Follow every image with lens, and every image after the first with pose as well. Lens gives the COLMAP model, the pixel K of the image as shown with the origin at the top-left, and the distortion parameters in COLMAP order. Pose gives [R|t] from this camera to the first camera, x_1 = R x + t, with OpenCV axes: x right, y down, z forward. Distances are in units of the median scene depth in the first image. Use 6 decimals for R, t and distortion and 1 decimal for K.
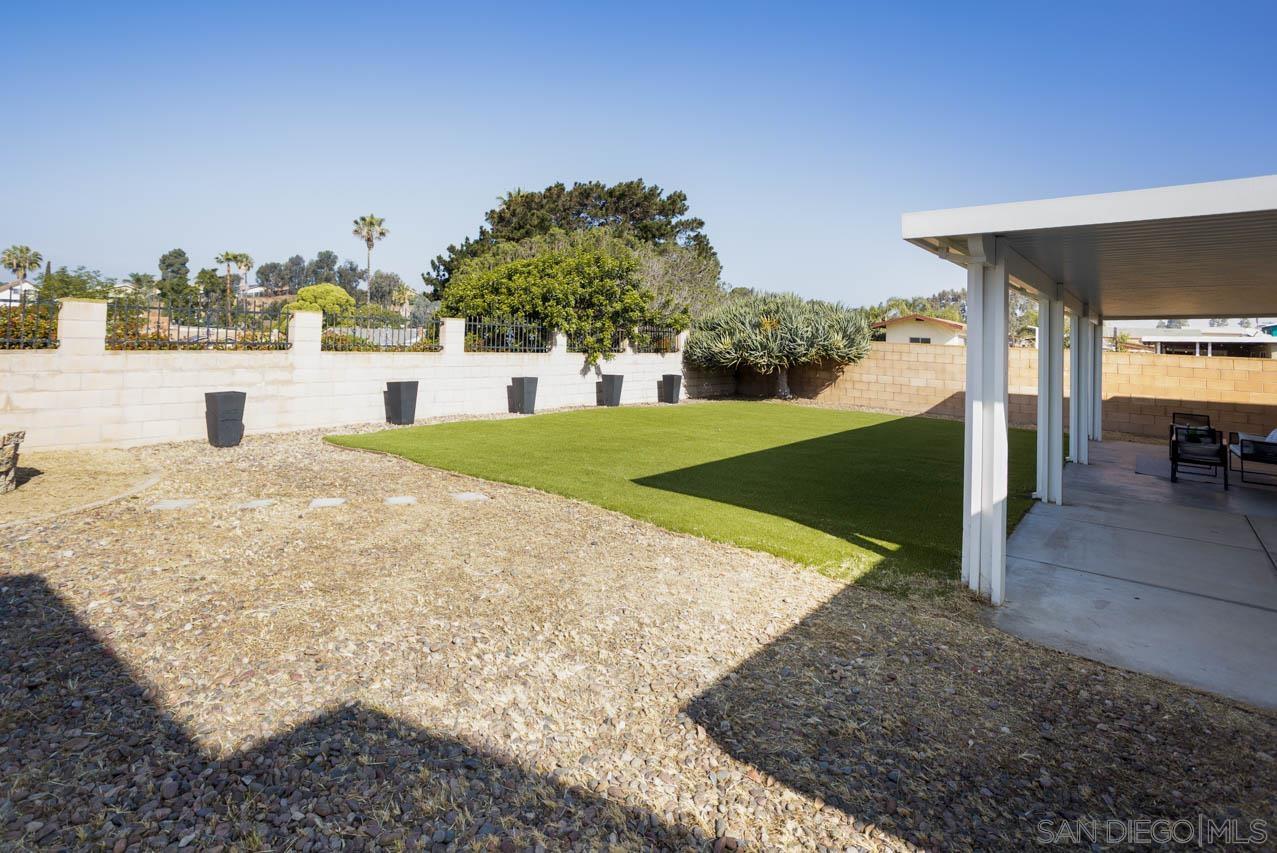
lens RADIAL K [[637.4, 0, 643.8], [0, 637.4, 424.7], [0, 0, 1]] dist [-0.022851, 0.004676]
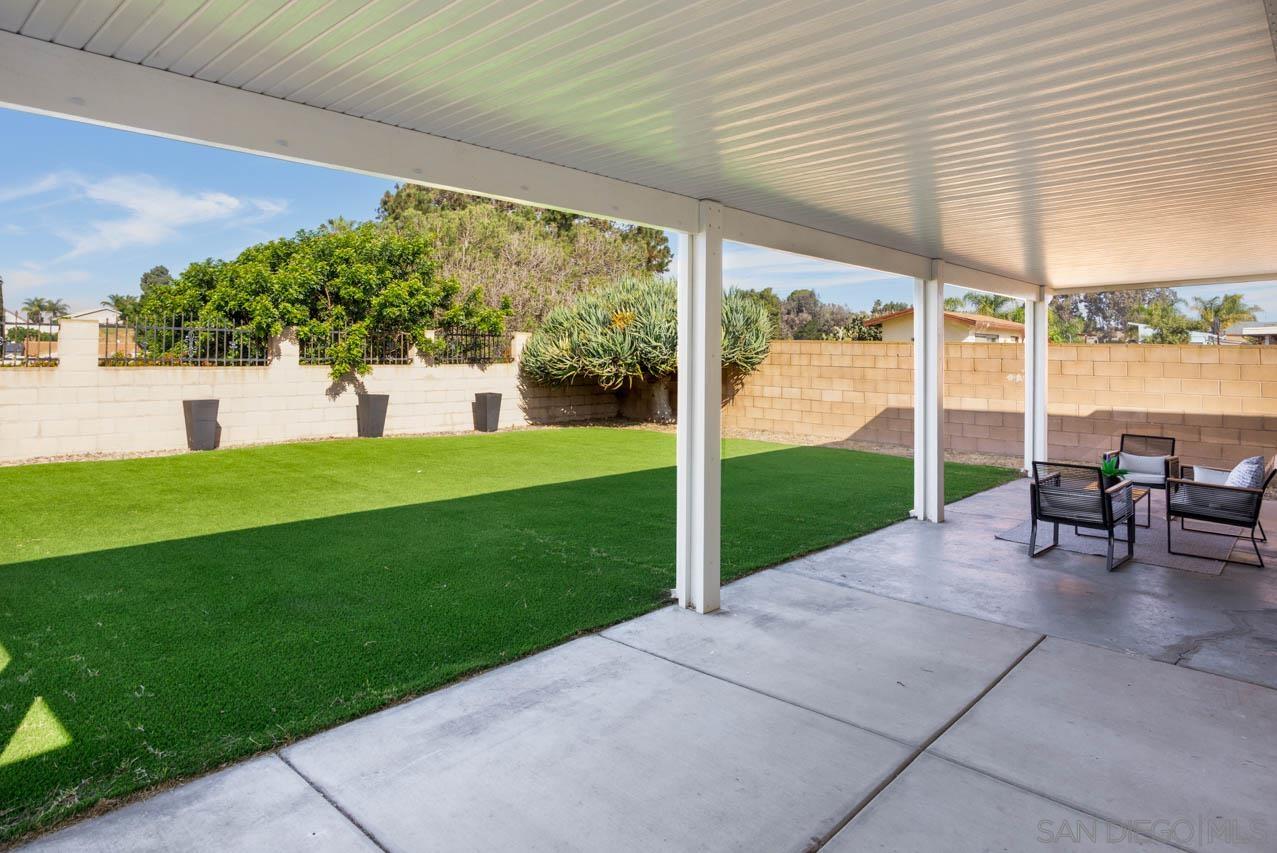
lens RADIAL K [[759.1, 0, 636.3], [0, 759.1, 425.8], [0, 0, 1]] dist [-0.016712, 0.000006]
pose [[0.996613, -0.018547, -0.080113, 0.286179], [0.015278, 0.999033, -0.041222, -0.002615], [0.080800, 0.039858, 0.995933, 0.152319]]
